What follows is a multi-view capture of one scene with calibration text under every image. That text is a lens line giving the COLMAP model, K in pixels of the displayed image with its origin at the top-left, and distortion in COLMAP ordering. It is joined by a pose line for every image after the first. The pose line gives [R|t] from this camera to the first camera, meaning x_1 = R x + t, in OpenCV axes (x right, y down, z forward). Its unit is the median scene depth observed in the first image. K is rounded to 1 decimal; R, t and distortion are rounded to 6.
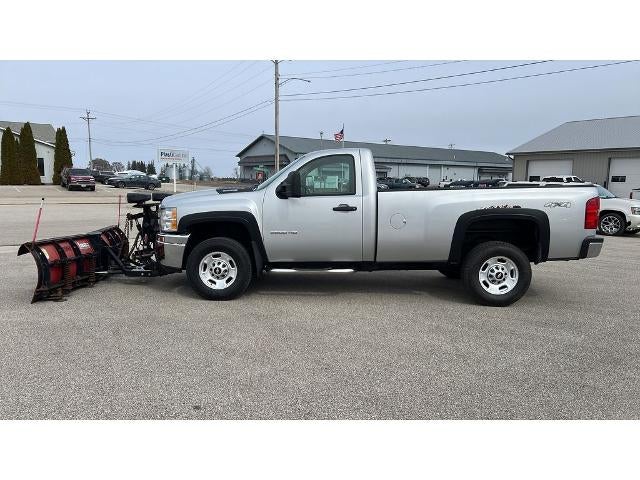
lens RADIAL K [[460.0, 0, 320.0], [0, 460.0, 240.0], [0, 0, 1]] dist [0.060077, -0.059006]
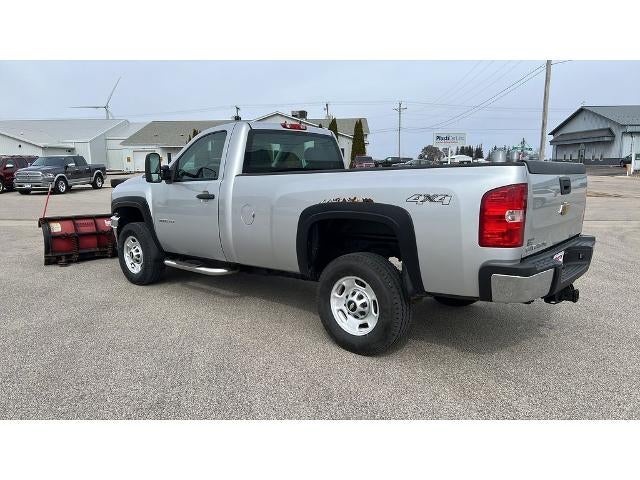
lens RADIAL K [[460.0, 0, 320.0], [0, 460.0, 240.0], [0, 0, 1]] dist [0.060077, -0.059006]
pose [[0.777412, 0.080461, -0.623824, 0.722106], [-0.059366, 0.996743, 0.054577, -0.045990], [0.626184, -0.005394, 0.779657, 0.456309]]
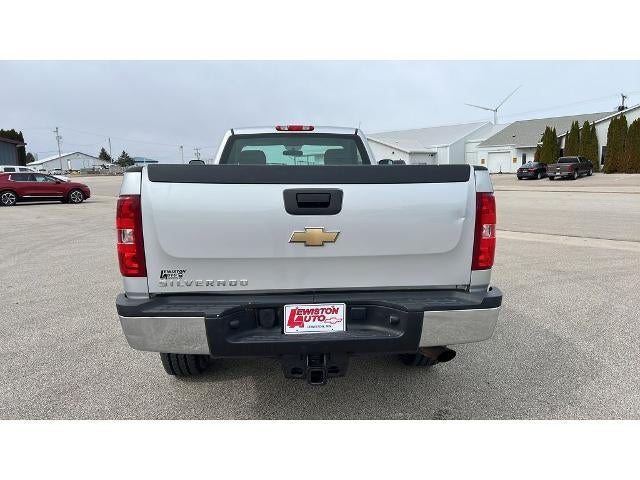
lens RADIAL K [[460.0, 0, 320.0], [0, 460.0, 240.0], [0, 0, 1]] dist [0.060077, -0.059006]
pose [[0.111359, 0.129956, -0.985246, 0.968809], [-0.104620, 0.987437, 0.118420, -0.115519], [0.988258, 0.089889, 0.123556, 1.078805]]
